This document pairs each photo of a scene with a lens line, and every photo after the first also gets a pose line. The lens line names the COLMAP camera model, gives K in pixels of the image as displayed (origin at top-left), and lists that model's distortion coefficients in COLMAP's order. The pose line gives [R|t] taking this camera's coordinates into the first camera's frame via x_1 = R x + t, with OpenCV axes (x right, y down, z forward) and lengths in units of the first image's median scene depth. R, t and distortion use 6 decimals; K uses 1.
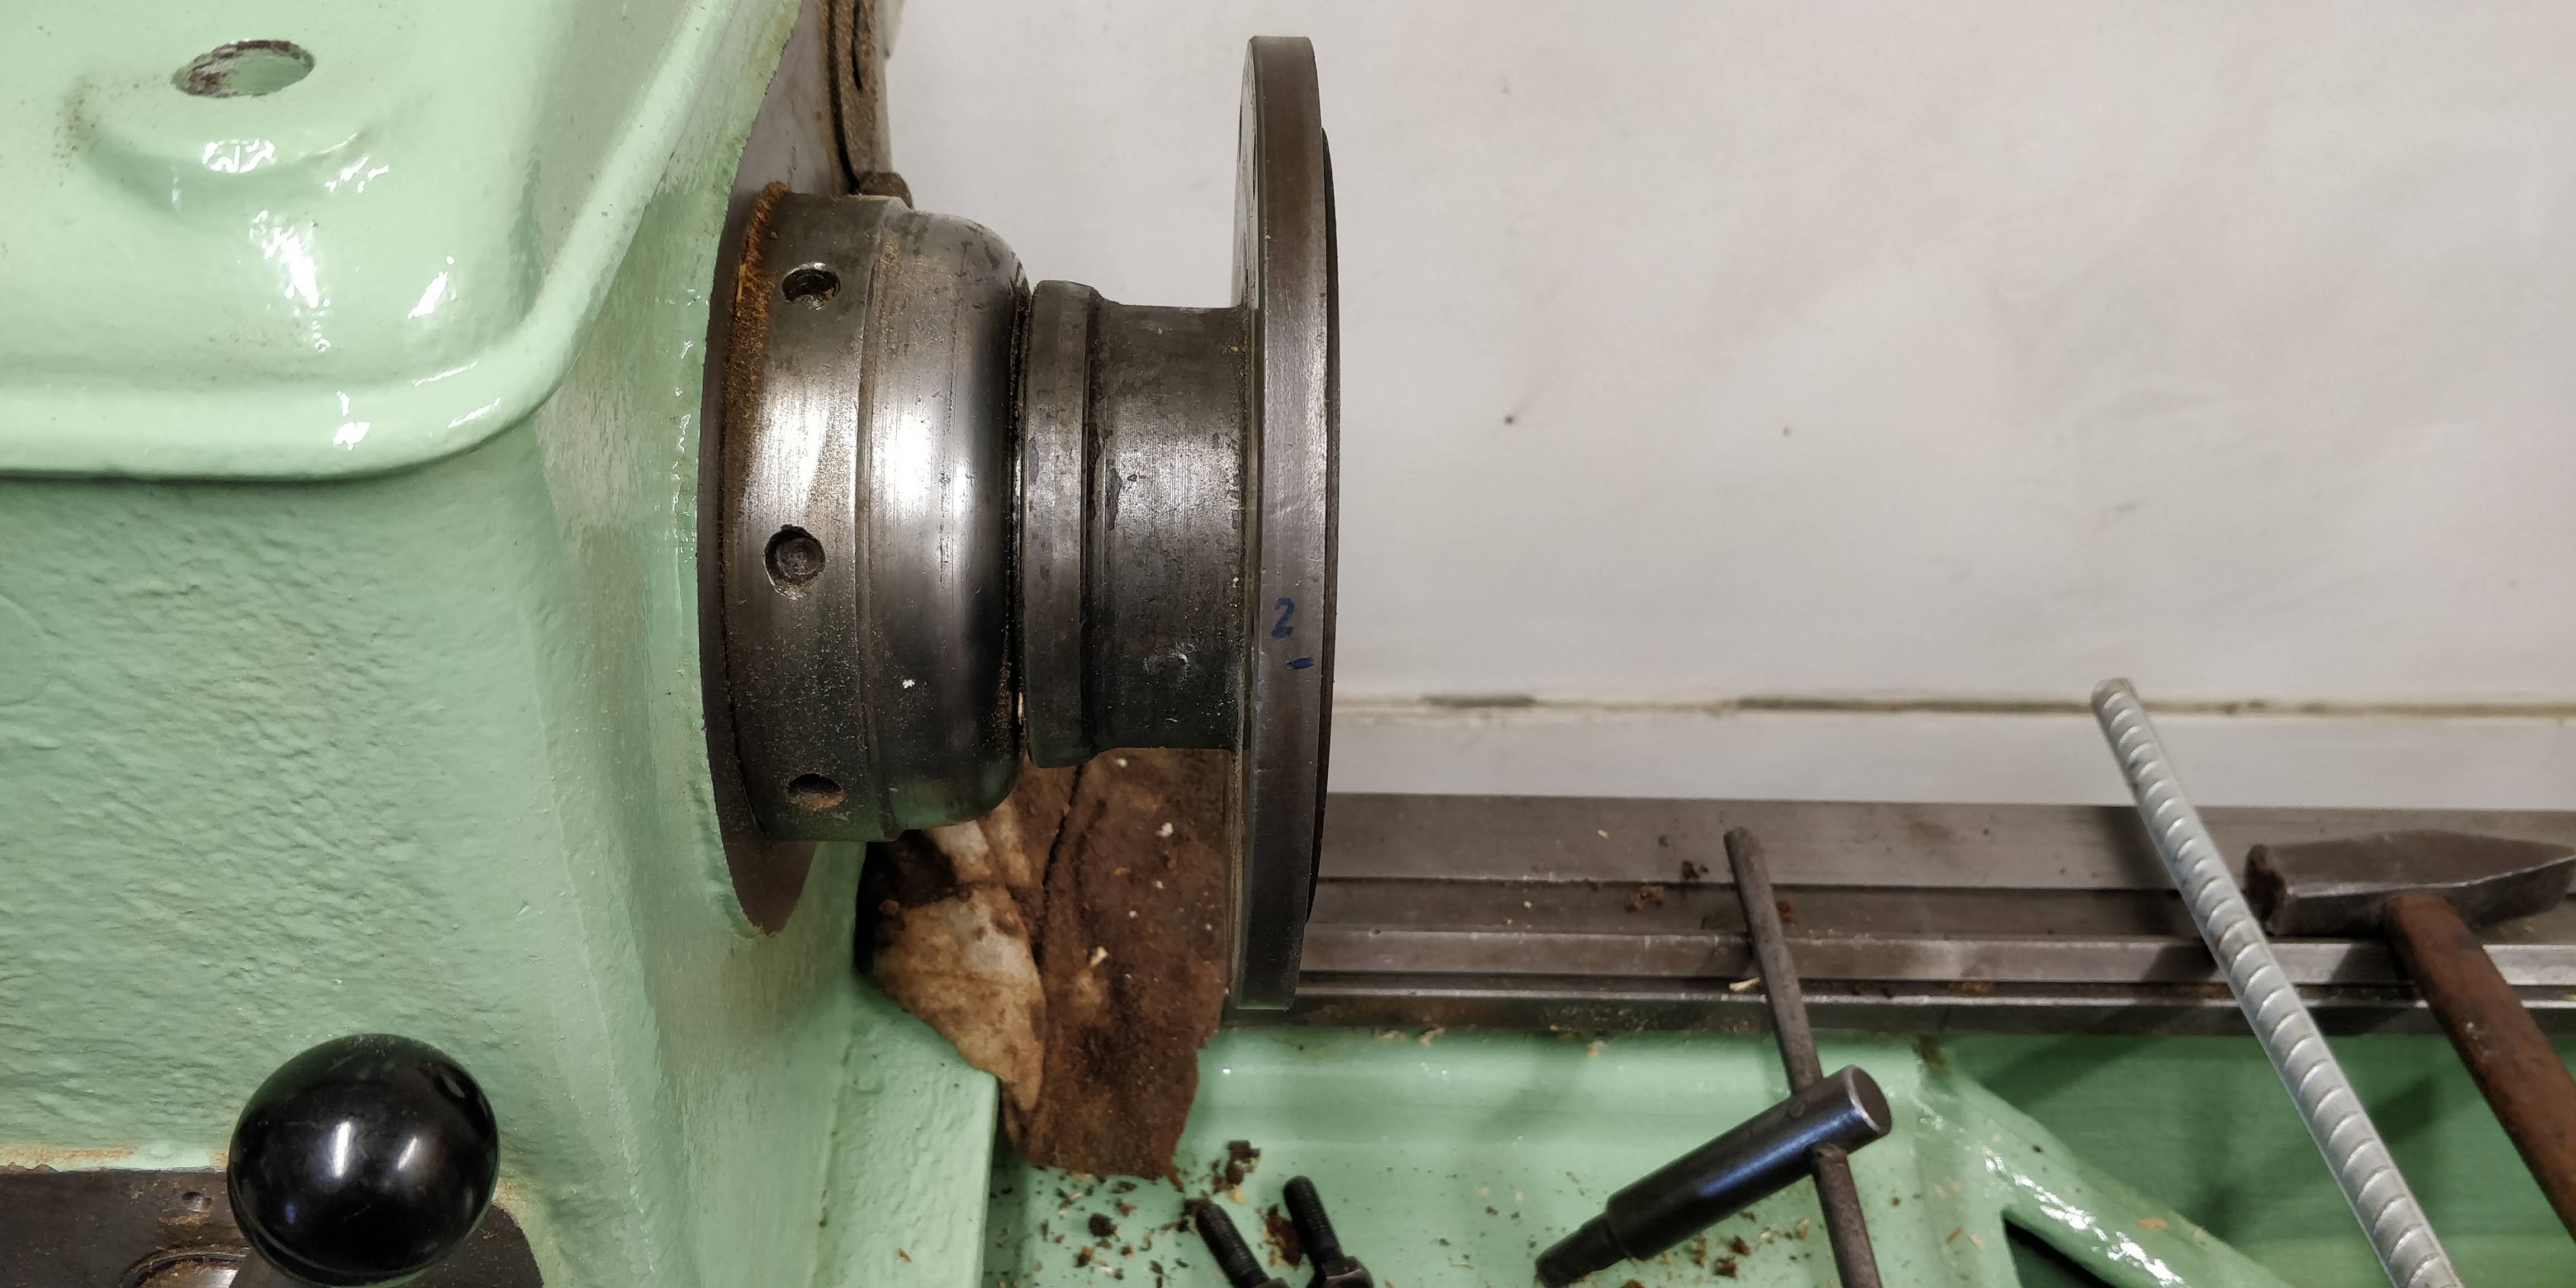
lens RADIAL K [[2050.6, 0, 1288.0], [0, 2050.6, 644.0], [0, 0, 1]] dist [0.055153, -0.127100]
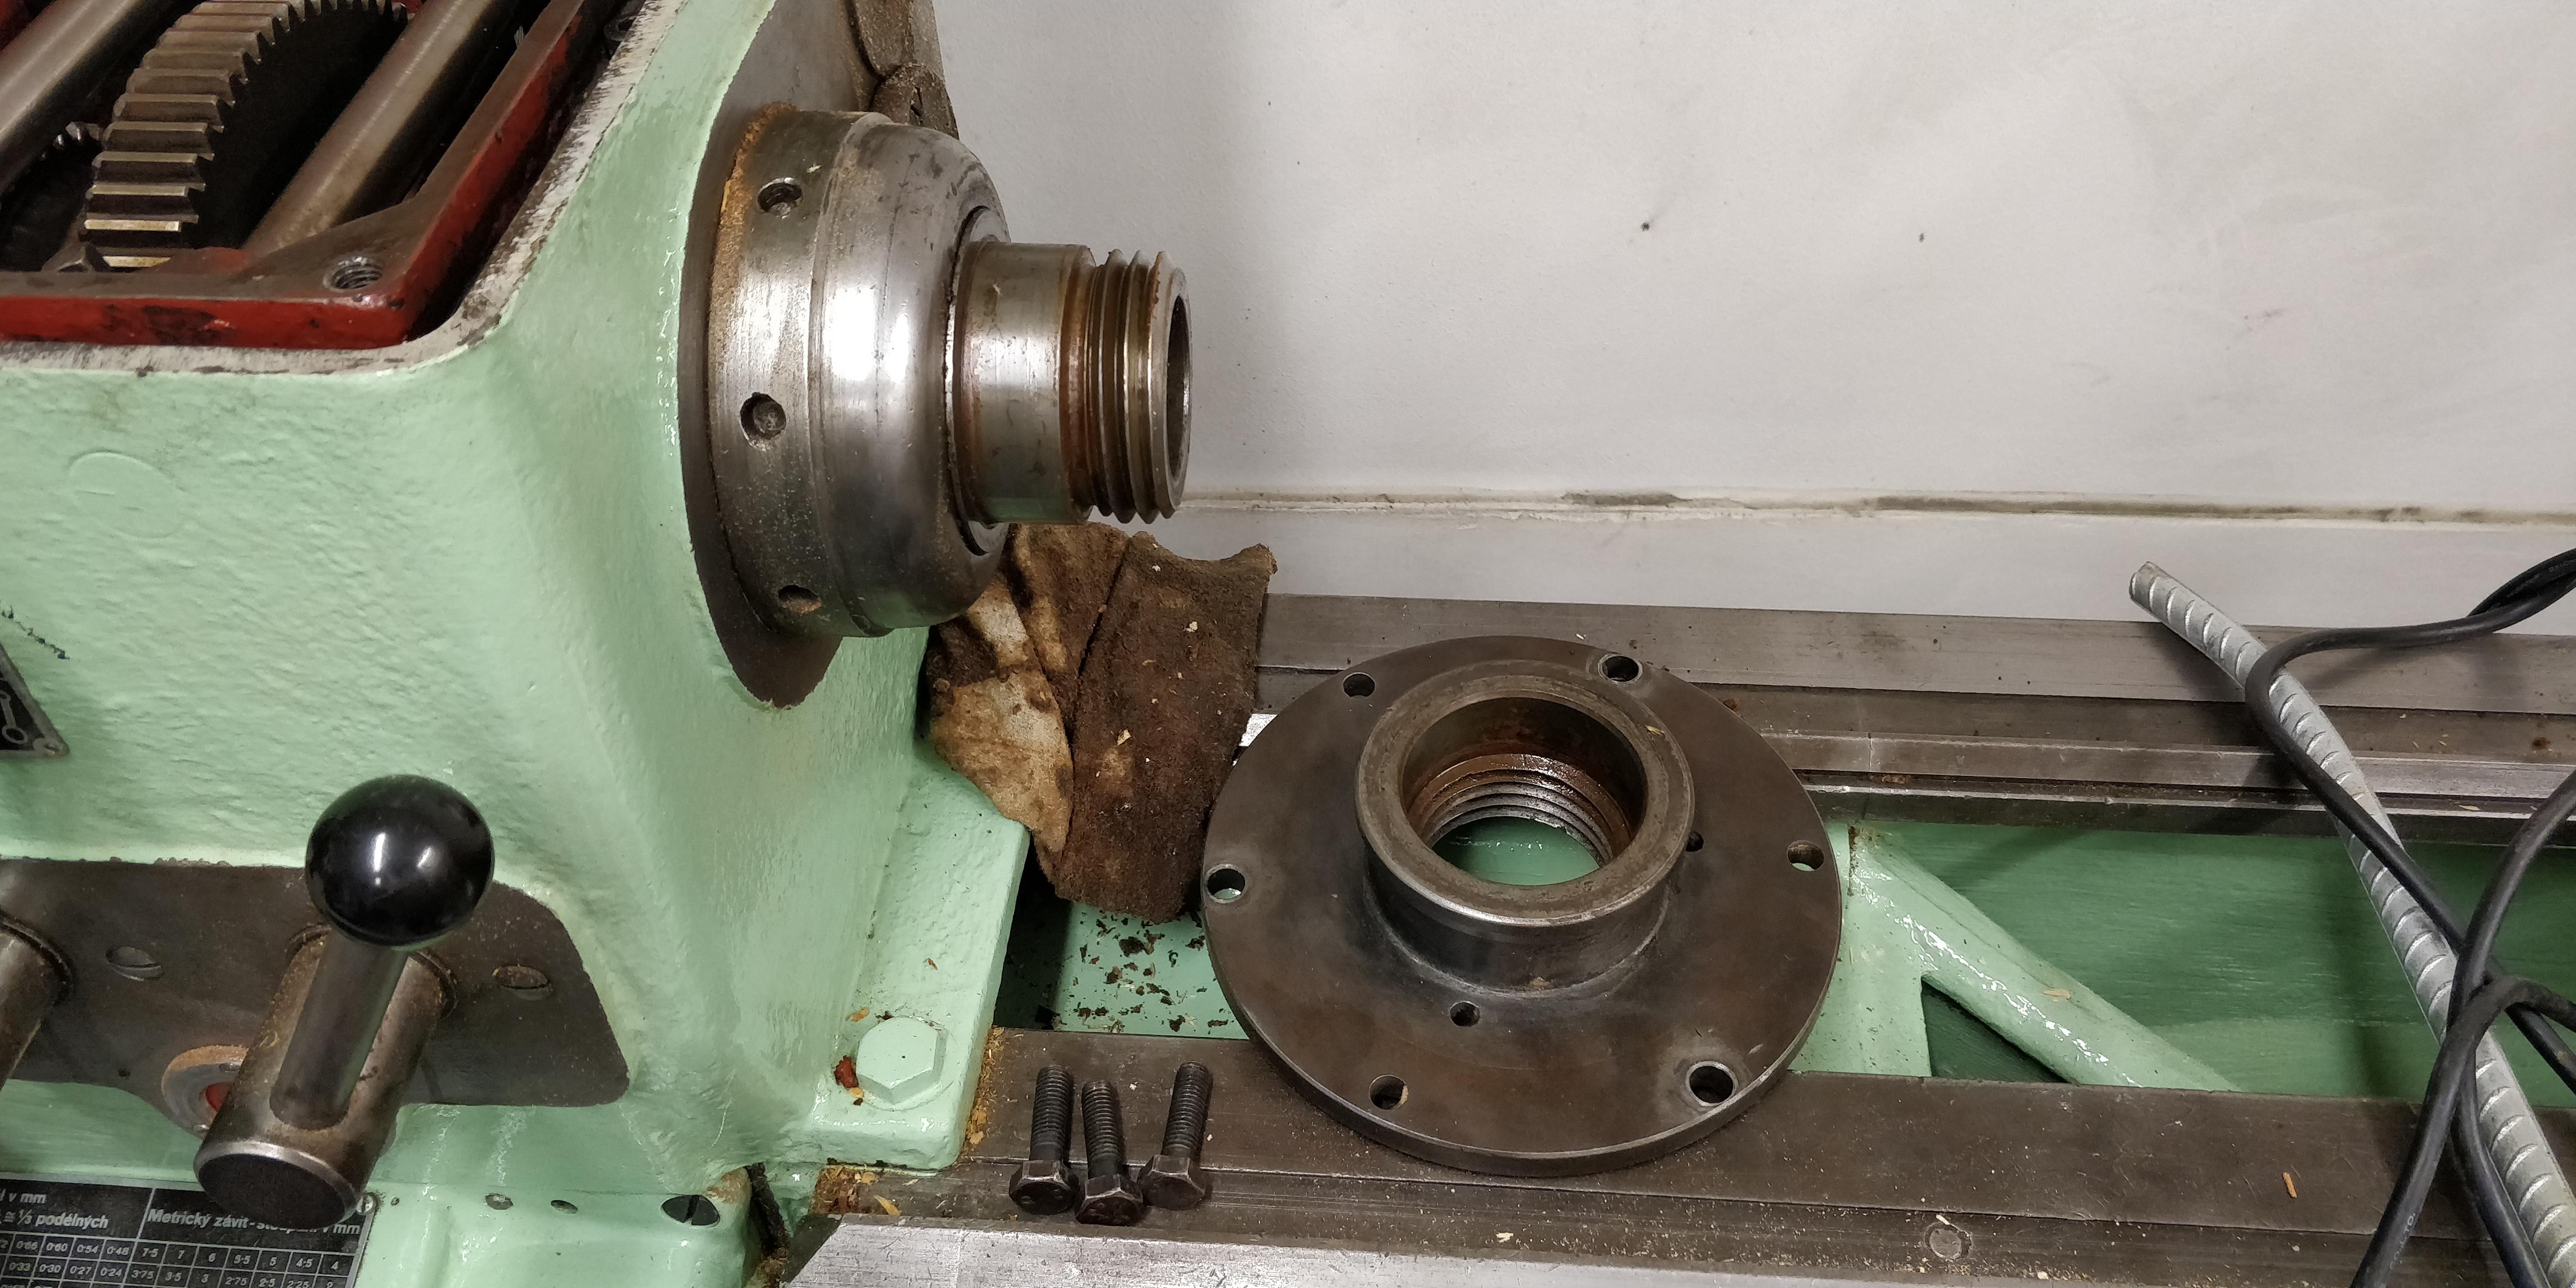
lens RADIAL K [[2016.9, 0, 1288.0], [0, 2016.9, 644.0], [0, 0, 1]] dist [0.110761, -0.253776]
pose [[0.990879, 0.023895, -0.132616, 0.253435], [-0.009093, 0.993766, 0.111117, -0.045640], [0.134444, -0.108898, 0.984919, -0.216501]]
